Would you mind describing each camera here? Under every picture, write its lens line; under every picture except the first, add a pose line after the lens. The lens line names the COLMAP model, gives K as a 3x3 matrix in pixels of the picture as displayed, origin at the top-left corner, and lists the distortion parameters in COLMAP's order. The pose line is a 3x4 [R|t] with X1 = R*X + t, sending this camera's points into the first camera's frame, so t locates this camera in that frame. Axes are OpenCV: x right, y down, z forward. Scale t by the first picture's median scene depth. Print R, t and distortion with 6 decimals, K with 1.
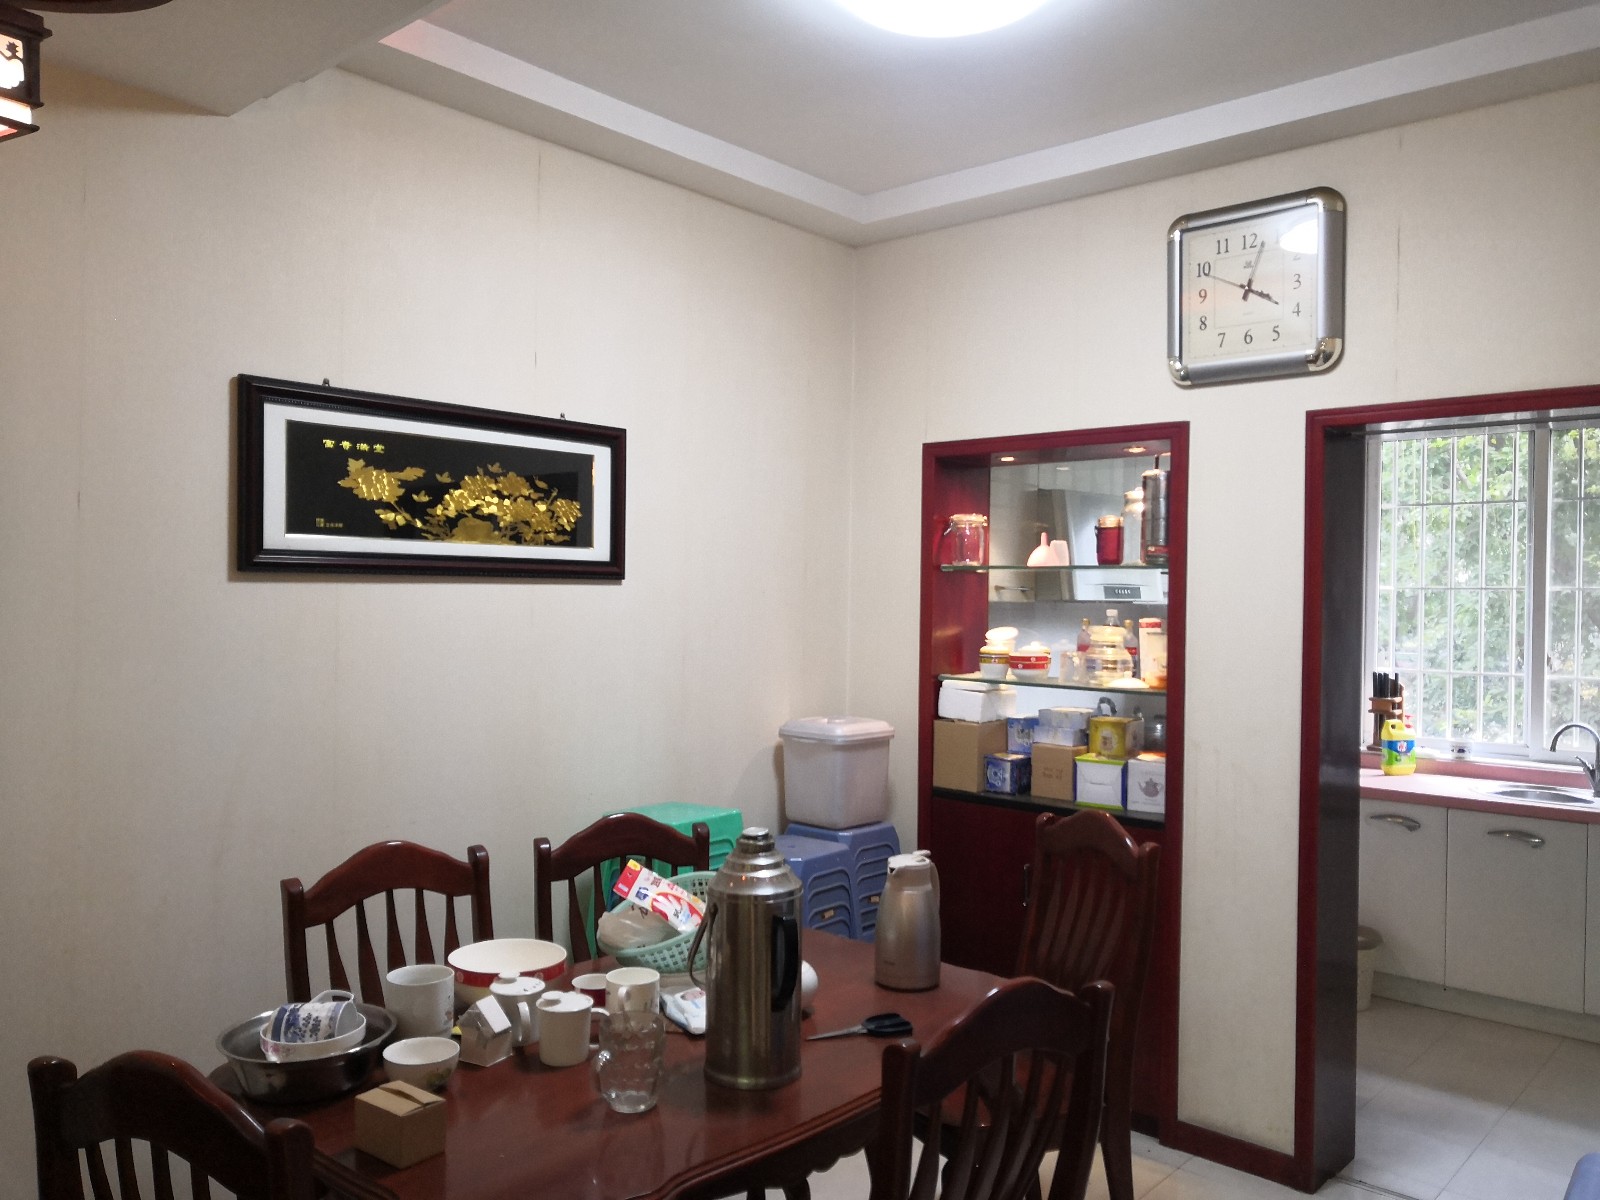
lens RADIAL K [[1245.9, 0, 800.0], [0, 1245.9, 600.0], [0, 0, 1]] dist [0.001561, -0.000061]
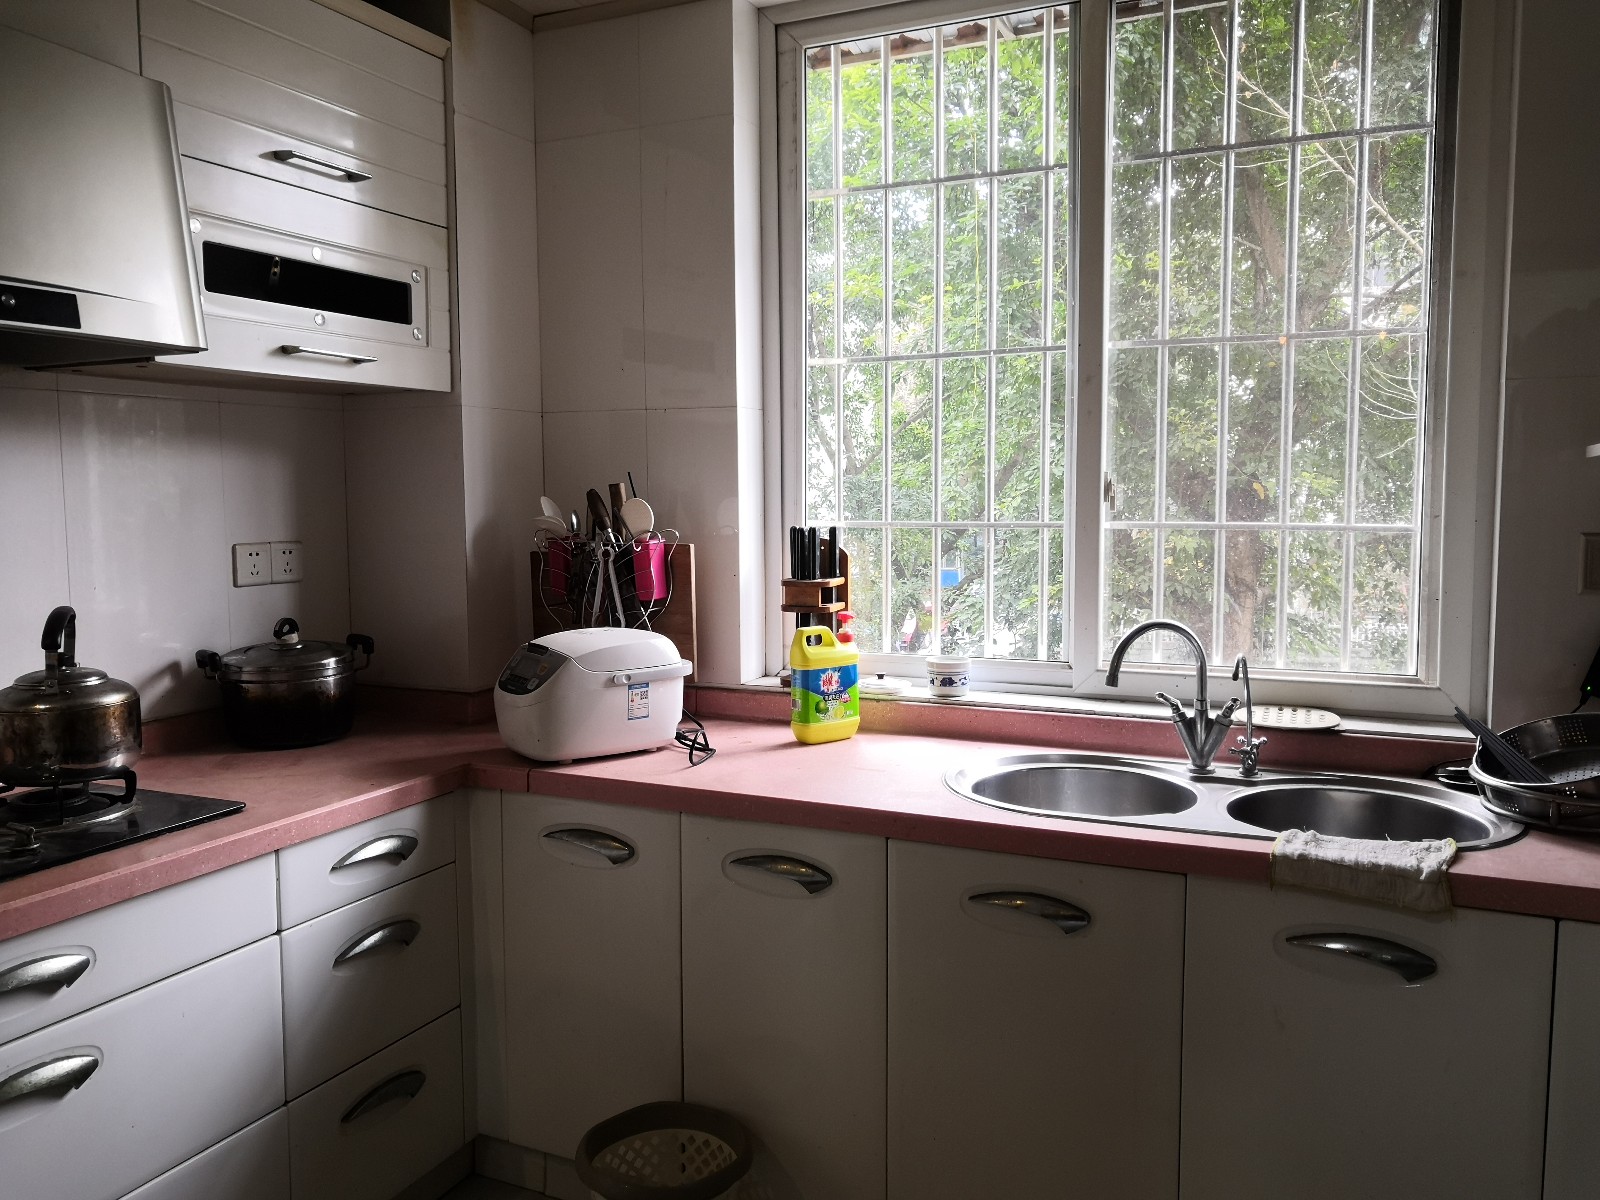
lens RADIAL K [[1245.9, 0, 800.0], [0, 1245.9, 600.0], [0, 0, 1]] dist [0.001561, -0.000061]
pose [[0.958955, -0.043409, 0.280215, 0.340184], [0.019417, 0.995946, 0.087836, 0.045481], [-0.282892, -0.078790, 0.955910, 0.554464]]
